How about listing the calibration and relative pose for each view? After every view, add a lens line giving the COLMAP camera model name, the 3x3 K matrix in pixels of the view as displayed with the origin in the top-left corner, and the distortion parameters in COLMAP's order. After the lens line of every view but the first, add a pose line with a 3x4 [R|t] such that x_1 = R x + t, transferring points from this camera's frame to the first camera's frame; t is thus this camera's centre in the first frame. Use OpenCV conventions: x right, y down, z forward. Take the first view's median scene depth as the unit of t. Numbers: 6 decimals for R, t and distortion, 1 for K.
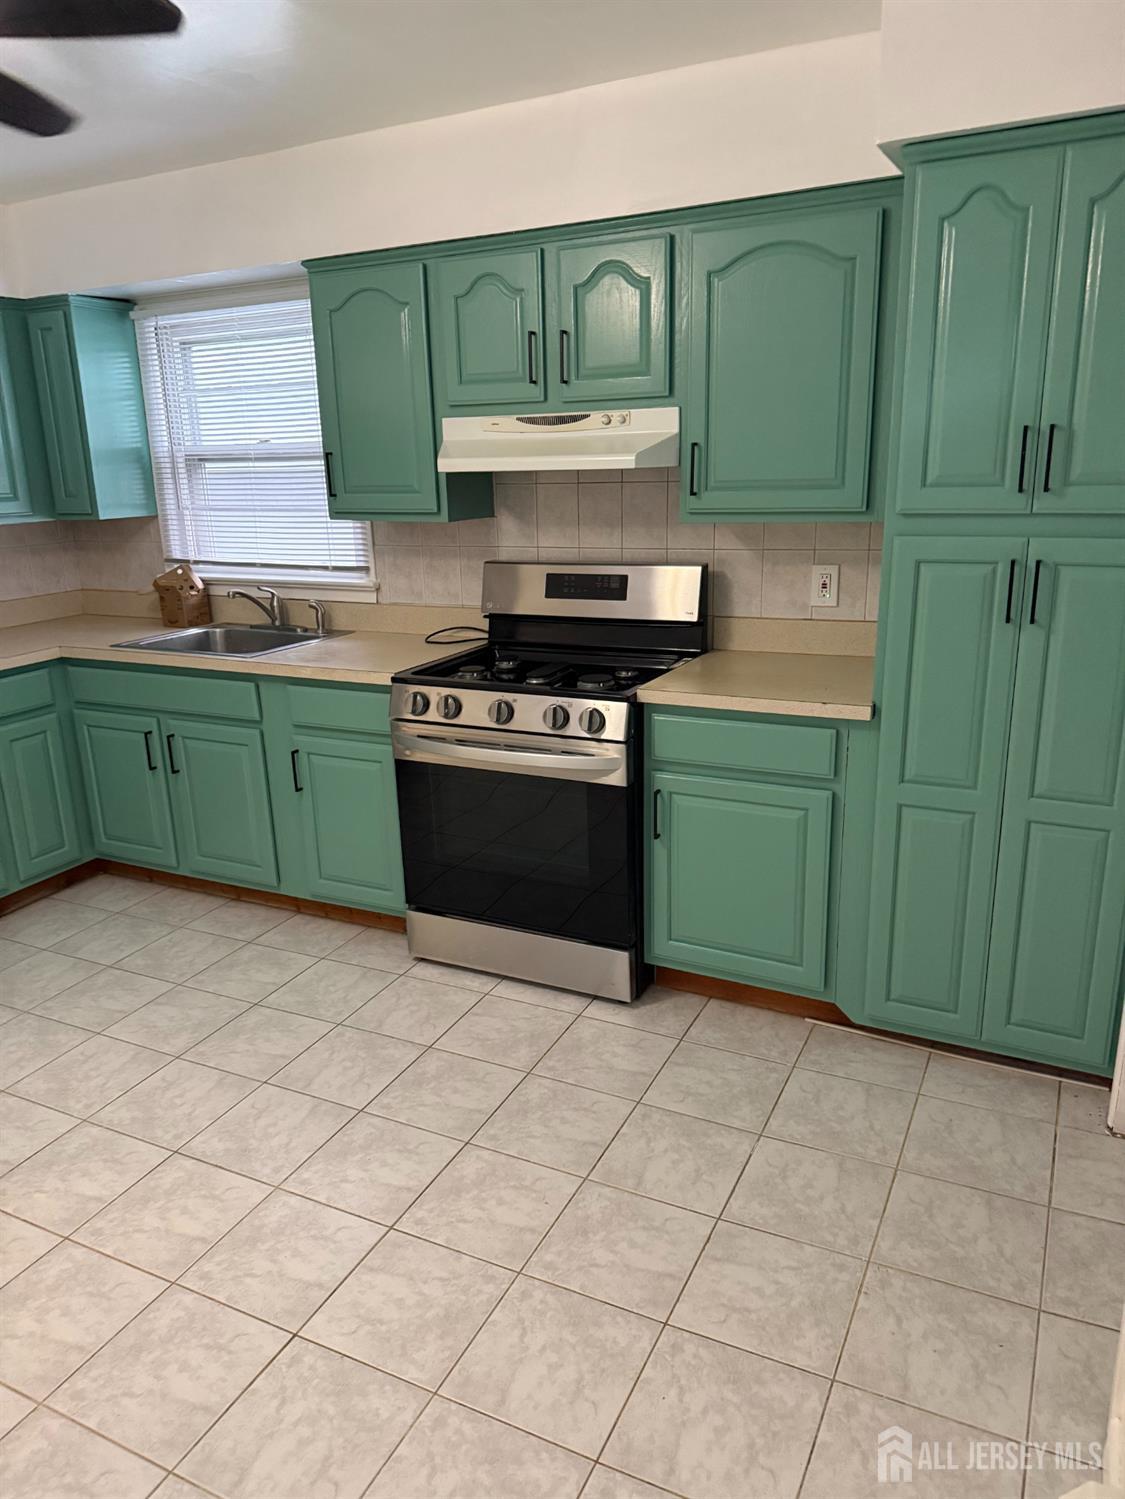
lens RADIAL K [[1058.7, 0, 562.5], [0, 1058.7, 749.5], [0, 0, 1]] dist [0.113749, -0.179933]
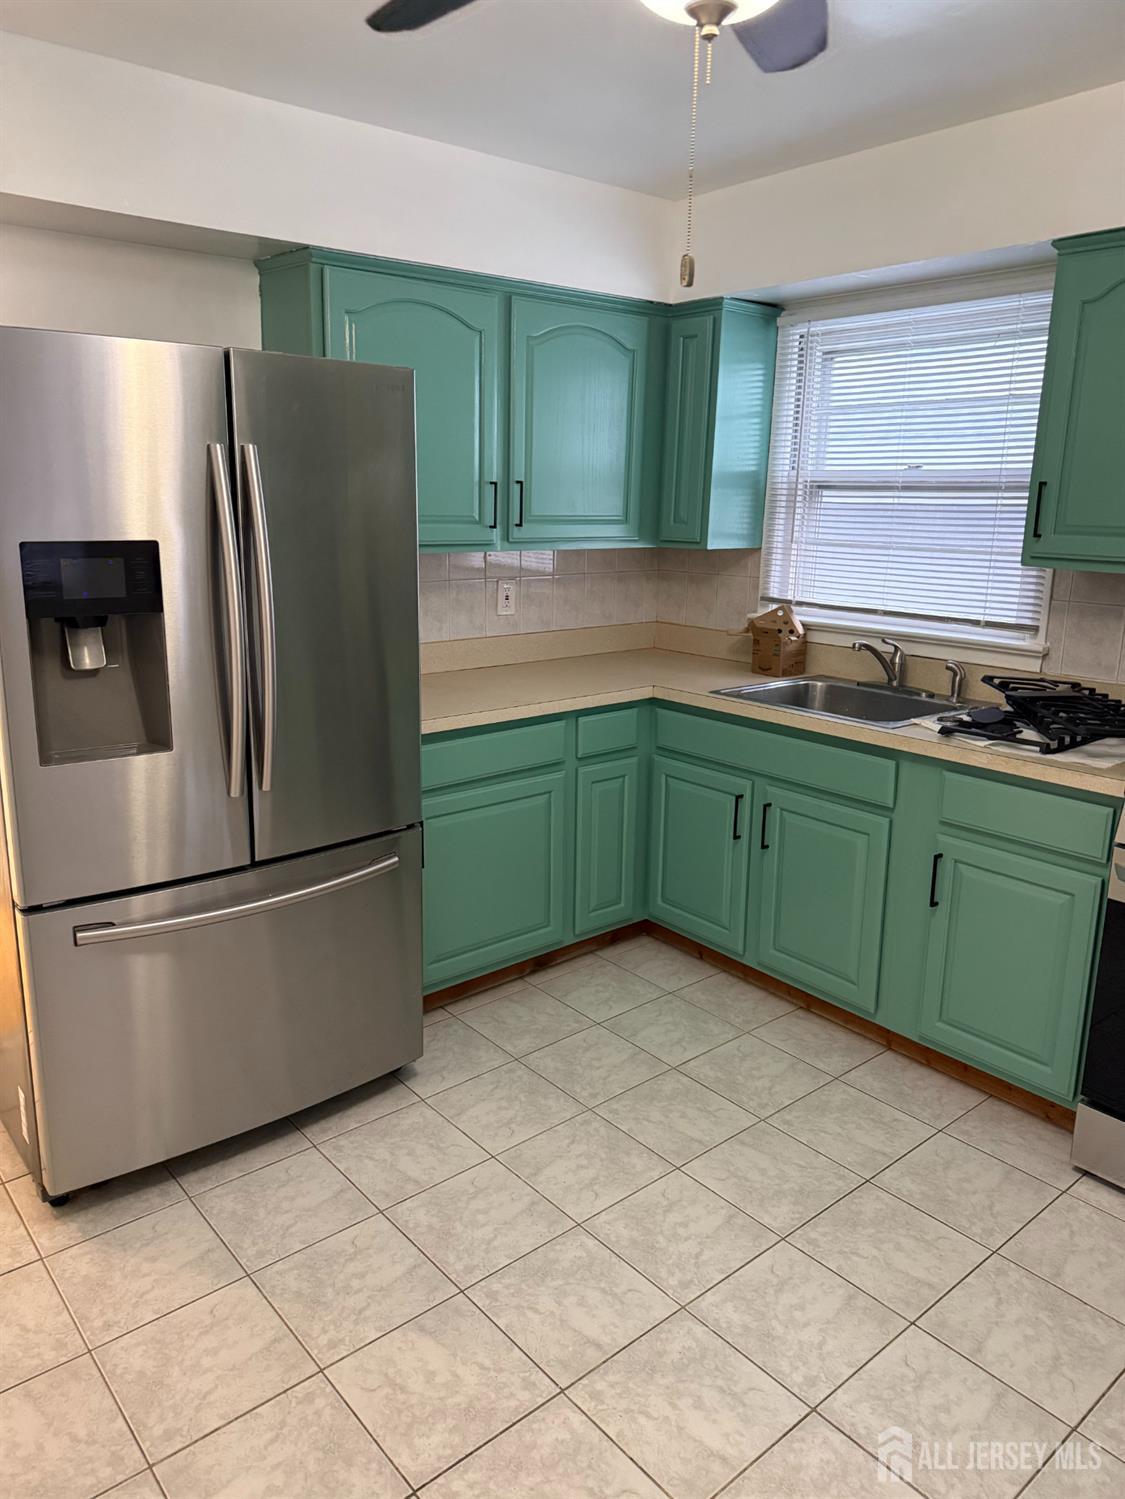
lens RADIAL K [[1058.7, 0, 562.5], [0, 1058.7, 749.5], [0, 0, 1]] dist [0.113749, -0.179933]
pose [[0.915881, 0.137027, -0.377341, -0.194254], [-0.150769, 0.988544, -0.006969, -0.024830], [0.372063, 0.063274, 0.926048, 0.150012]]
